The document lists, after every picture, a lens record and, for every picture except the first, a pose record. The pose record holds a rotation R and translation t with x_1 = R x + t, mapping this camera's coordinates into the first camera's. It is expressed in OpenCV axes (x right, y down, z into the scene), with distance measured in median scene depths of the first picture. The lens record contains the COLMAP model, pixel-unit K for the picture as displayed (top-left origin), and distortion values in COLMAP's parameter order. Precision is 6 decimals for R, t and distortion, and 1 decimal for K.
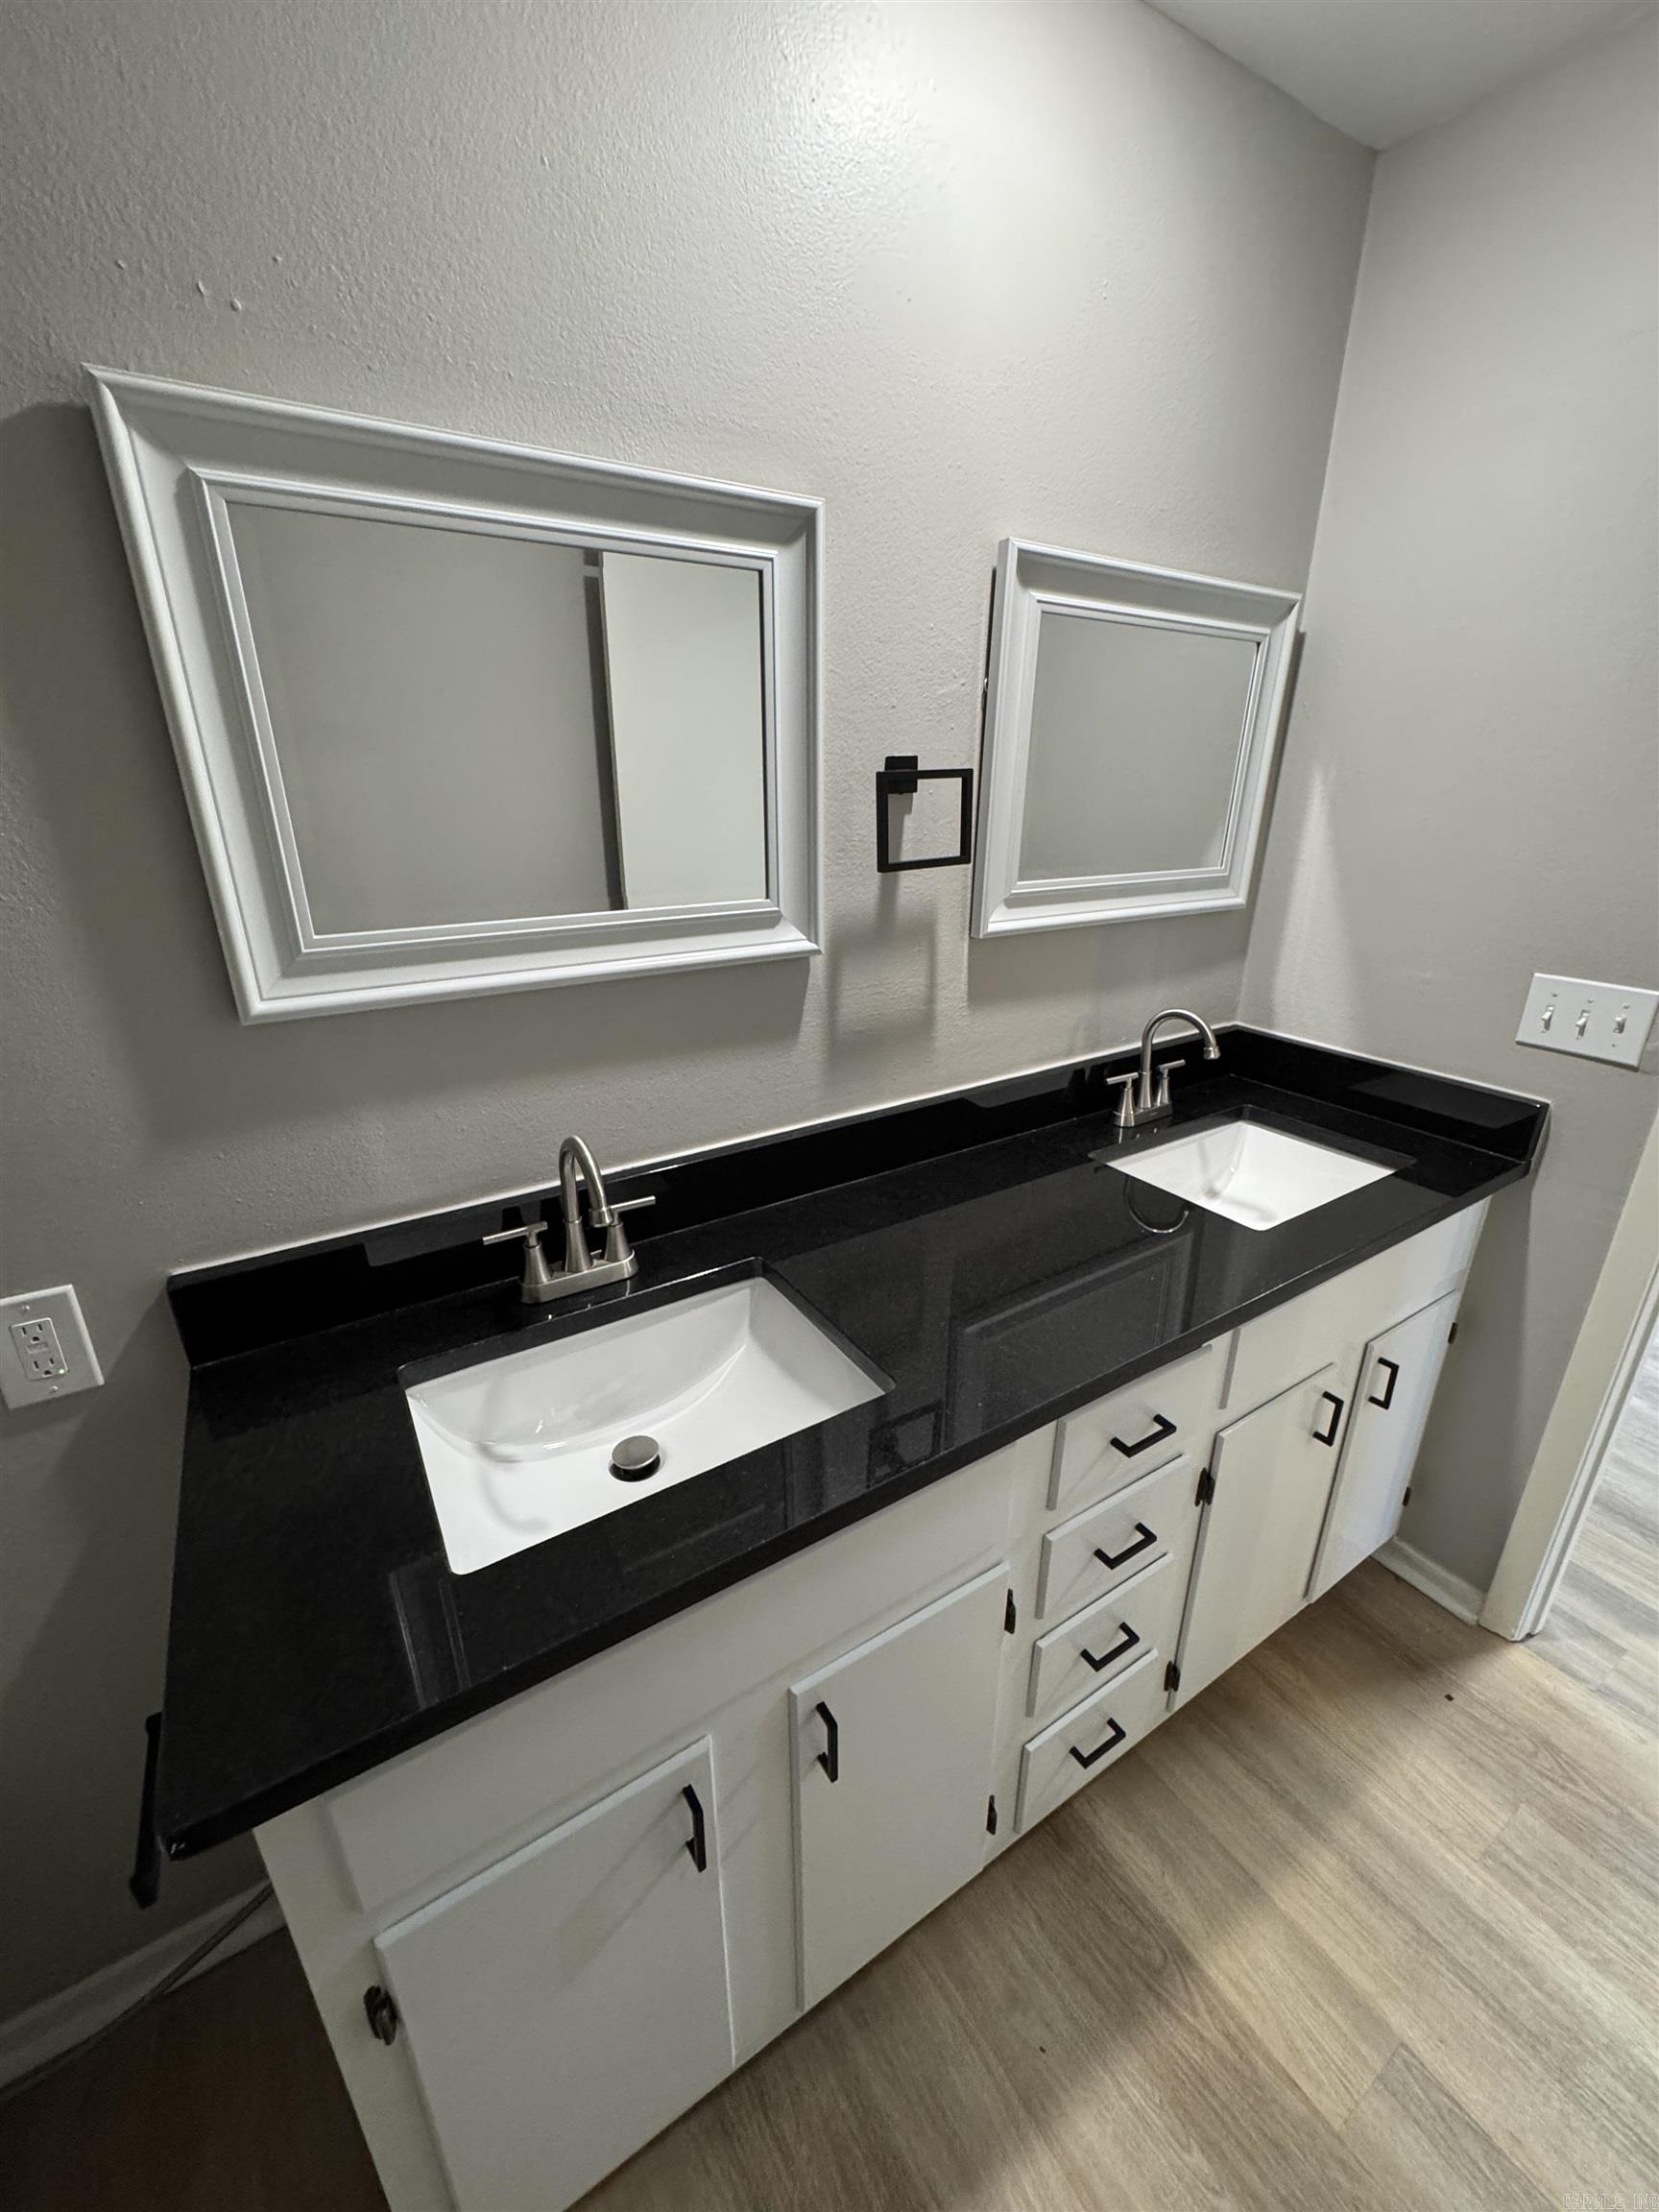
lens RADIAL K [[880.3, 0, 826.0], [0, 880.3, 1107.9], [0, 0, 1]] dist [-0.002335, 0.000918]
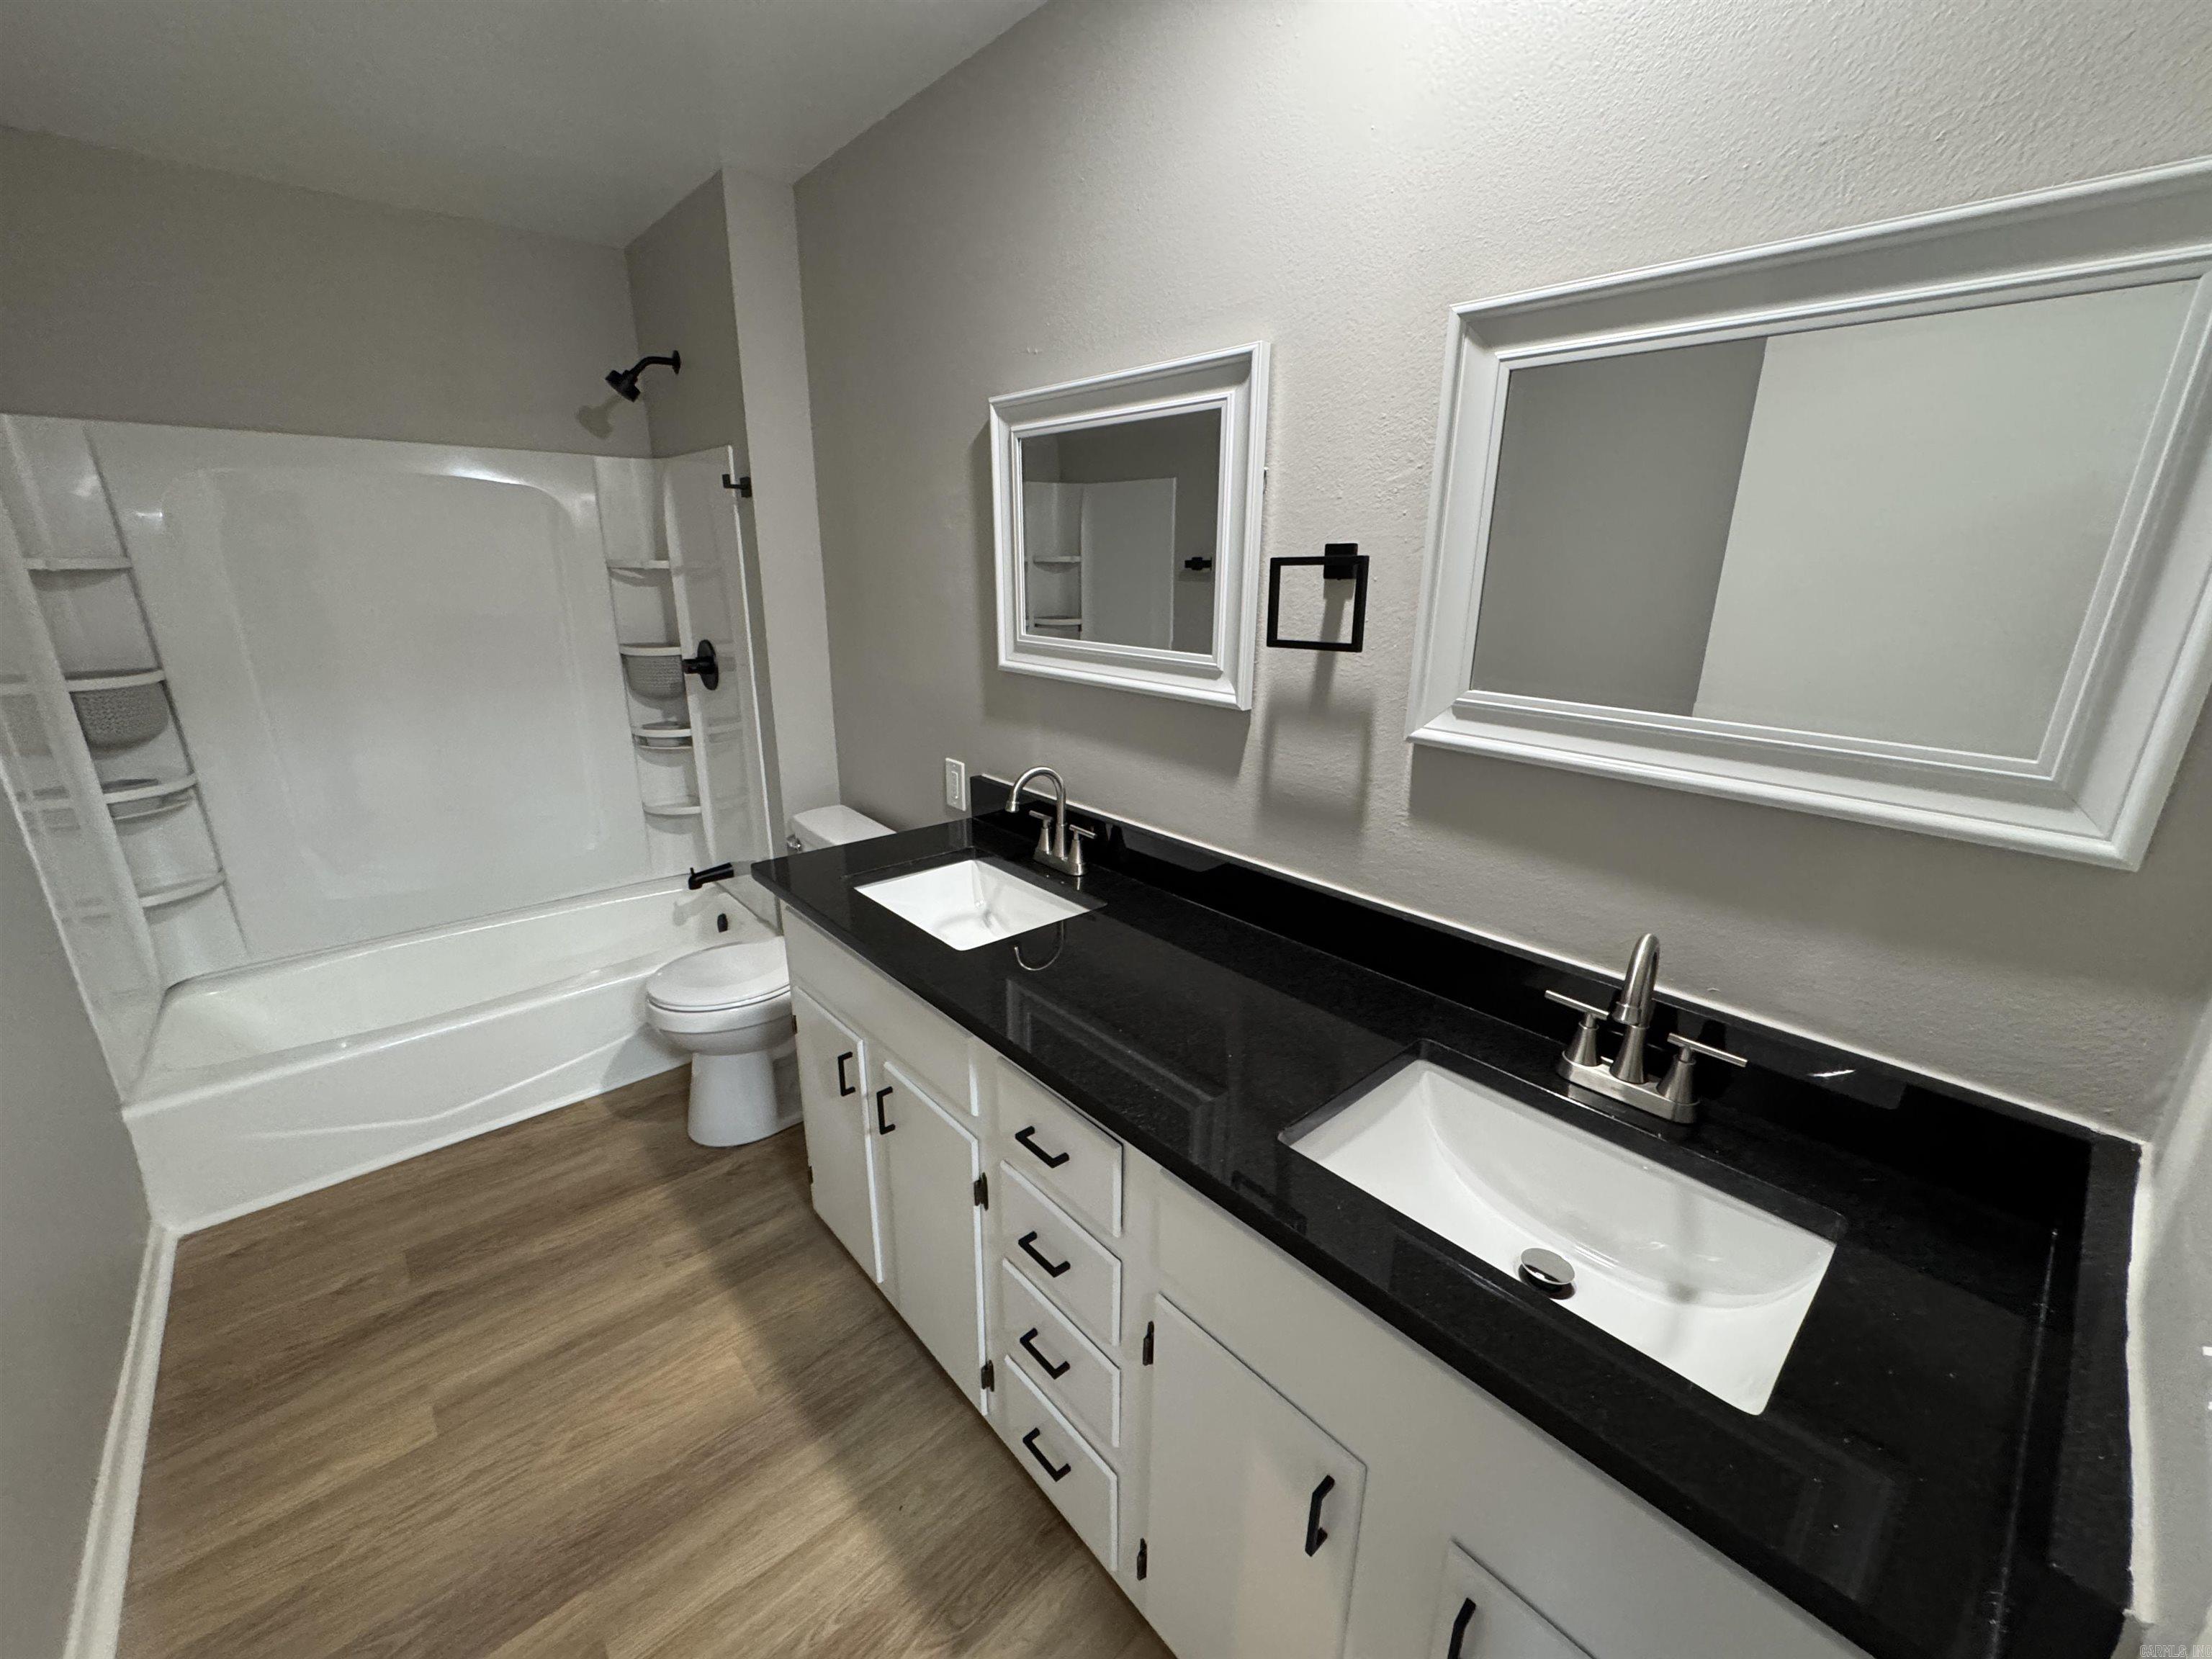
lens RADIAL K [[880.3, 0, 1098.0], [0, 880.3, 828.2], [0, 0, 1]] dist [-0.002335, 0.000918]
pose [[0.162218, 0.296516, -0.941150, 1.084857], [-0.356139, 0.907089, 0.224400, -0.220744], [0.920245, 0.298779, 0.252747, 0.559994]]
